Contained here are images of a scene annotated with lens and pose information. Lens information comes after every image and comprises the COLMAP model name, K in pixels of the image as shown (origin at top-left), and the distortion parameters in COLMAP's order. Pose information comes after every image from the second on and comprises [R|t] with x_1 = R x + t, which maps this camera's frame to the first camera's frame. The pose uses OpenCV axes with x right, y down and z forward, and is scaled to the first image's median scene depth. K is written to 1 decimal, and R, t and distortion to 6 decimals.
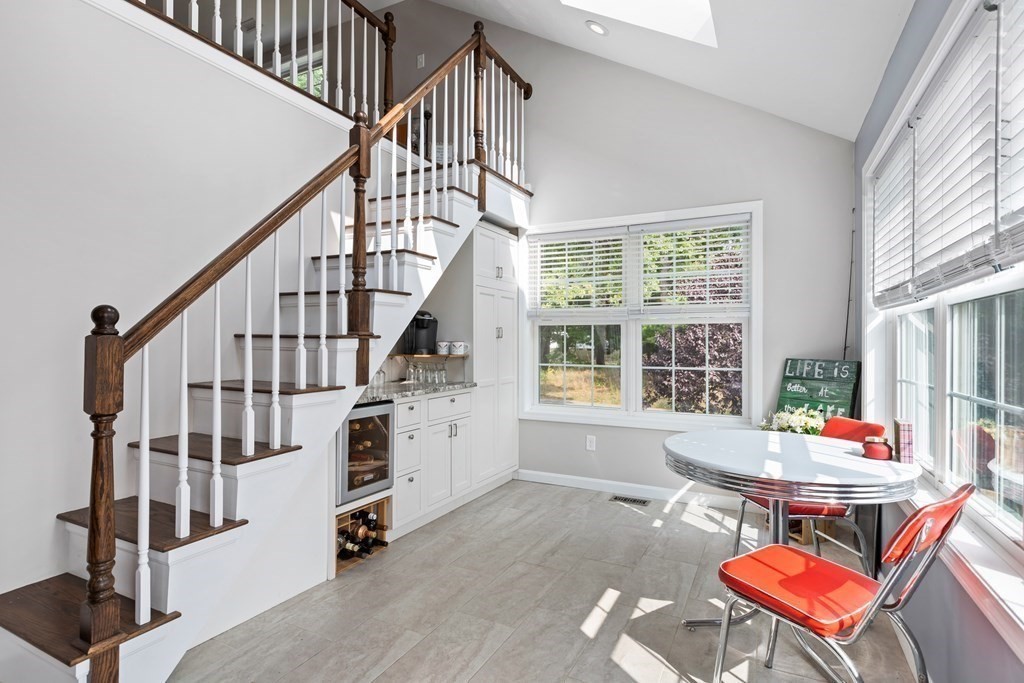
lens RADIAL K [[512.4, 0, 514.8], [0, 512.4, 336.9], [0, 0, 1]] dist [-0.001858, -0.000723]
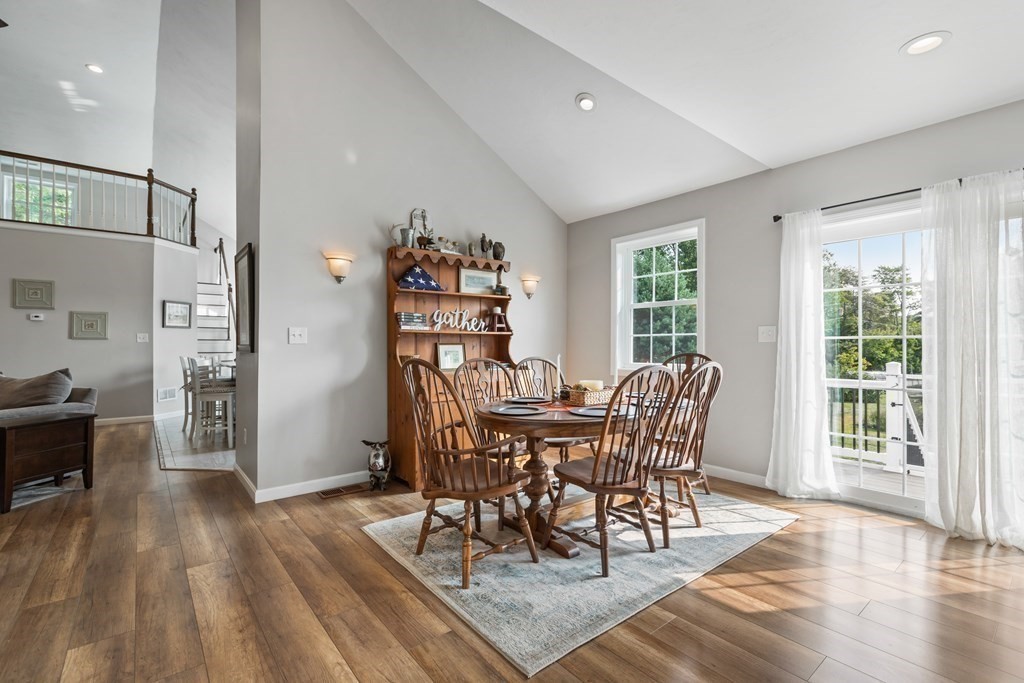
lens RADIAL K [[465.8, 0, 525.9], [0, 465.8, 341.9], [0, 0, 1]] dist [-0.002254, 0.000839]
pose [[0.390808, 0.000311, 0.920472, -2.096783], [-0.006540, 0.999976, 0.002439, -0.007130], [-0.920449, -0.006973, 0.390800, -1.946278]]
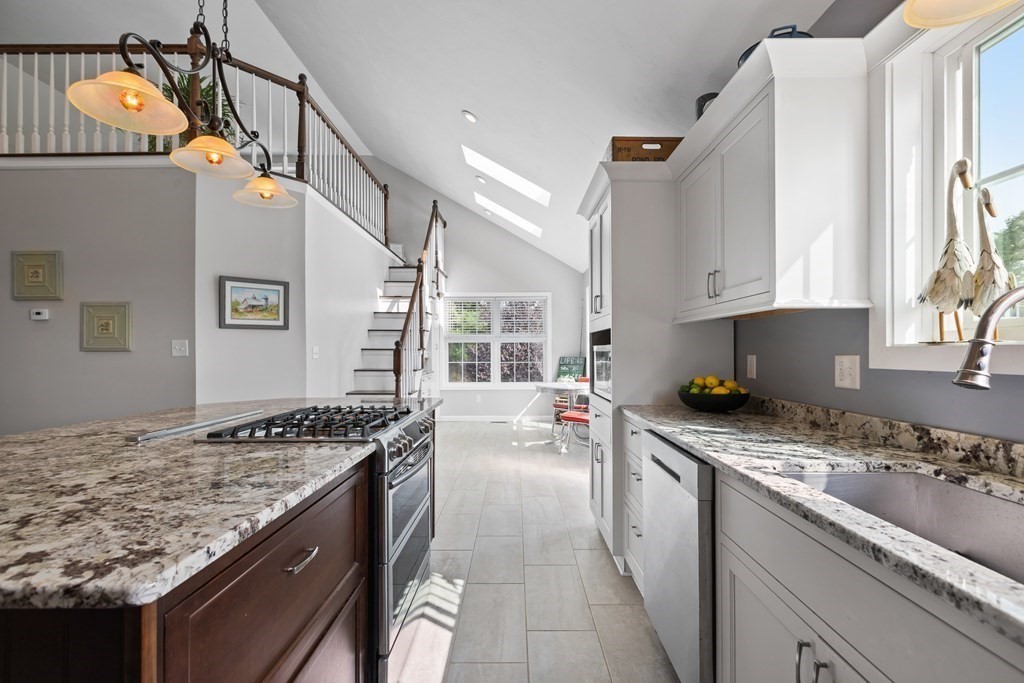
lens RADIAL K [[465.8, 0, 516.0], [0, 465.8, 335.0], [0, 0, 1]] dist [-0.002254, 0.000839]
pose [[0.888659, 0.008351, 0.458493, -0.705678], [0.002686, 0.999722, -0.023415, -0.012157], [-0.458561, 0.022039, 0.888389, -0.922770]]
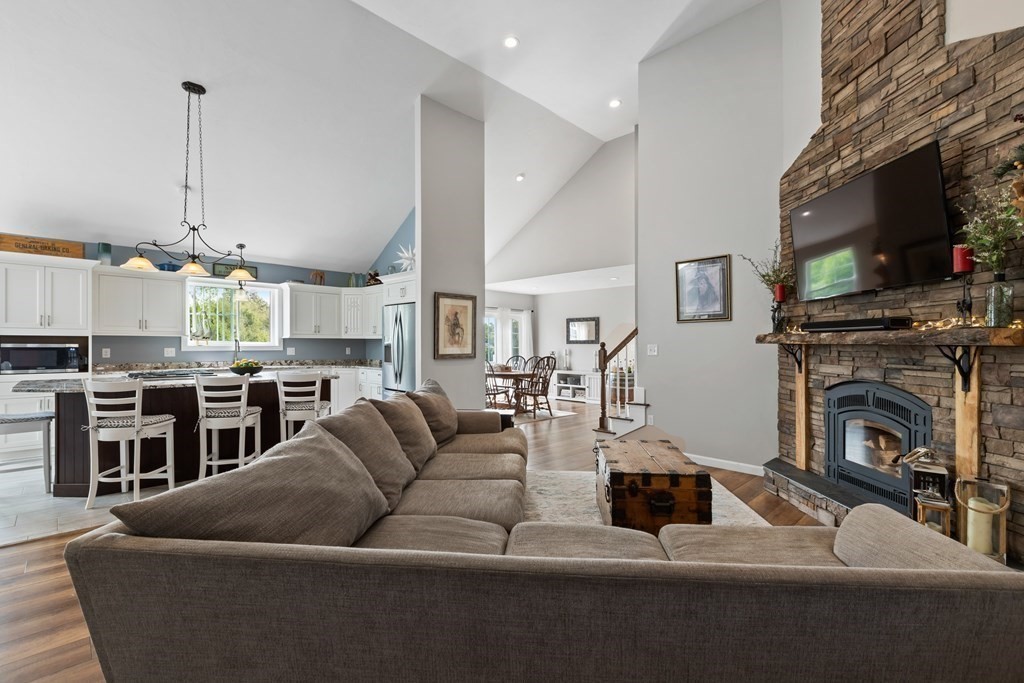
lens RADIAL K [[465.8, 0, 517.7], [0, 465.8, 348.8], [0, 0, 1]] dist [-0.002254, 0.000839]
pose [[-0.953648, -0.009055, 0.300790, -2.089784], [-0.010085, 0.999947, -0.001872, -0.009862], [-0.300757, -0.004819, -0.953689, 0.730145]]
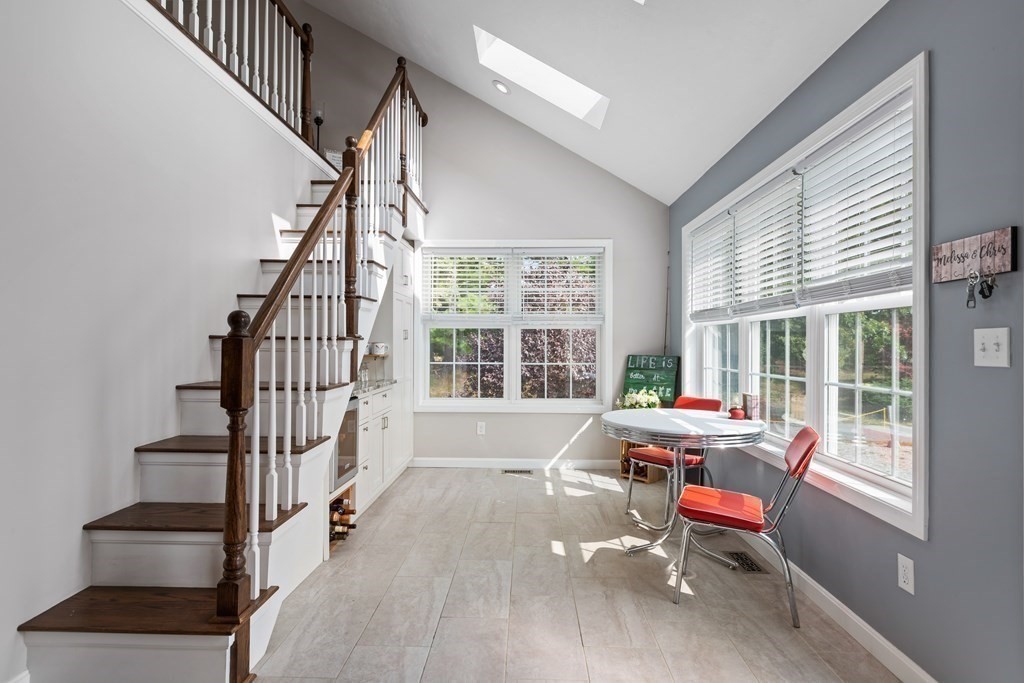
lens RADIAL K [[512.4, 0, 514.9], [0, 512.4, 331.7], [0, 0, 1]] dist [-0.001858, -0.000723]
pose [[0.902132, 0.010193, 0.431340, -0.350771], [-0.005540, 0.999912, -0.012042, -0.002752], [-0.431425, 0.008474, 0.902109, -0.123220]]
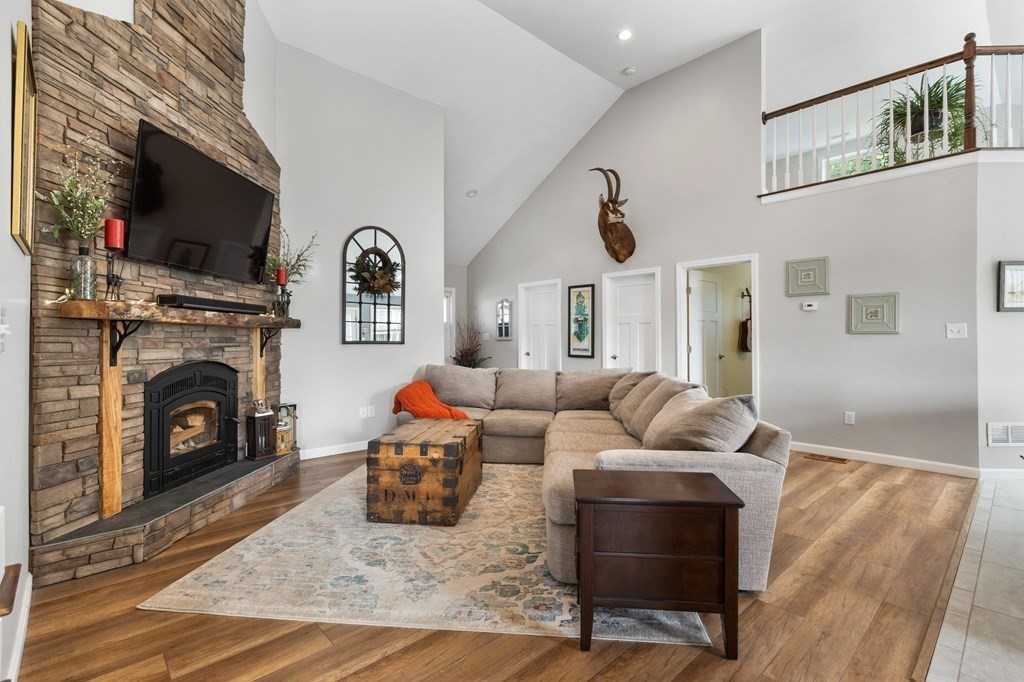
lens RADIAL K [[465.8, 0, 504.8], [0, 465.8, 334.1], [0, 0, 1]] dist [-0.002254, 0.000839]
pose [[0.934376, -0.004086, -0.356265, -1.538258], [0.004206, 0.999991, -0.000438, -0.005557], [0.356264, -0.001089, 0.934385, -1.130209]]
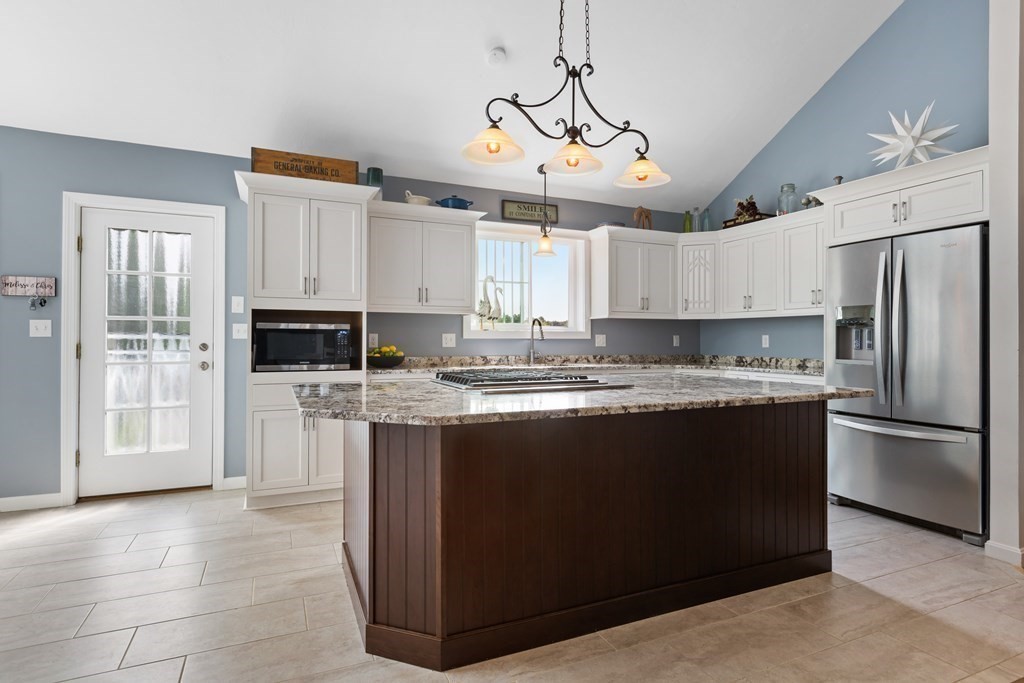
lens RADIAL K [[538.8, 0, 509.7], [0, 538.8, 342.4], [0, 0, 1]] dist [-0.004067, 0.000323]
pose [[-0.785736, -0.006668, 0.618527, -1.162470], [-0.011702, 0.999923, -0.004085, 0.024466], [-0.618452, -0.010448, -0.785753, 0.354662]]
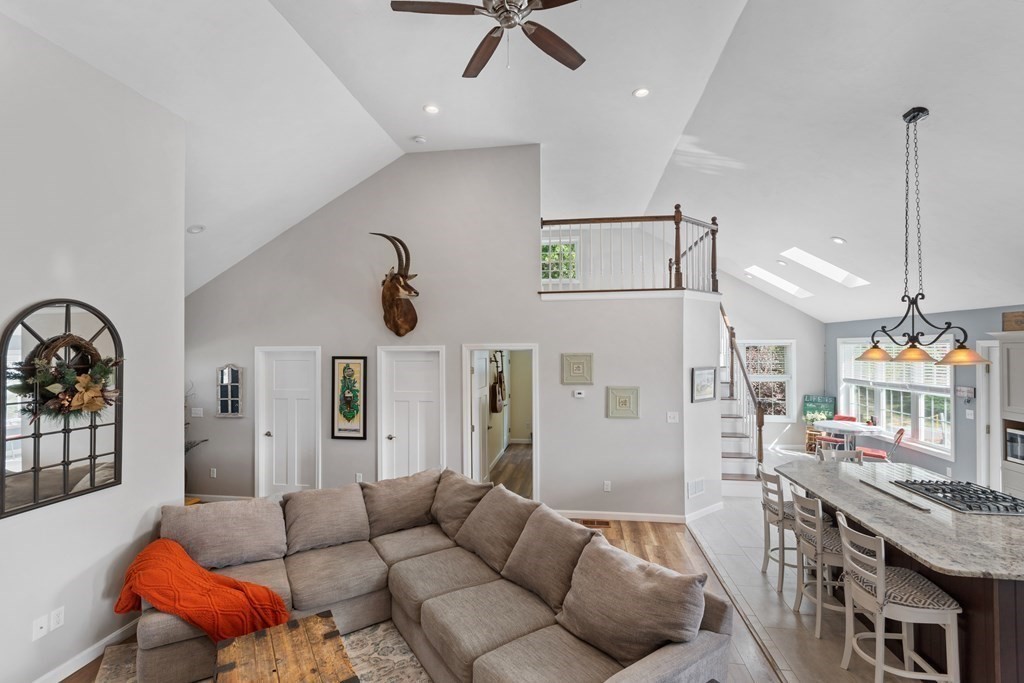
lens RADIAL K [[465.8, 0, 504.1], [0, 465.8, 337.0], [0, 0, 1]] dist [-0.002254, 0.000839]
pose [[0.947695, -0.001273, 0.319174, -1.958841], [0.004690, 0.999940, -0.009938, -0.271754], [-0.319142, 0.010915, 0.947644, -0.979316]]
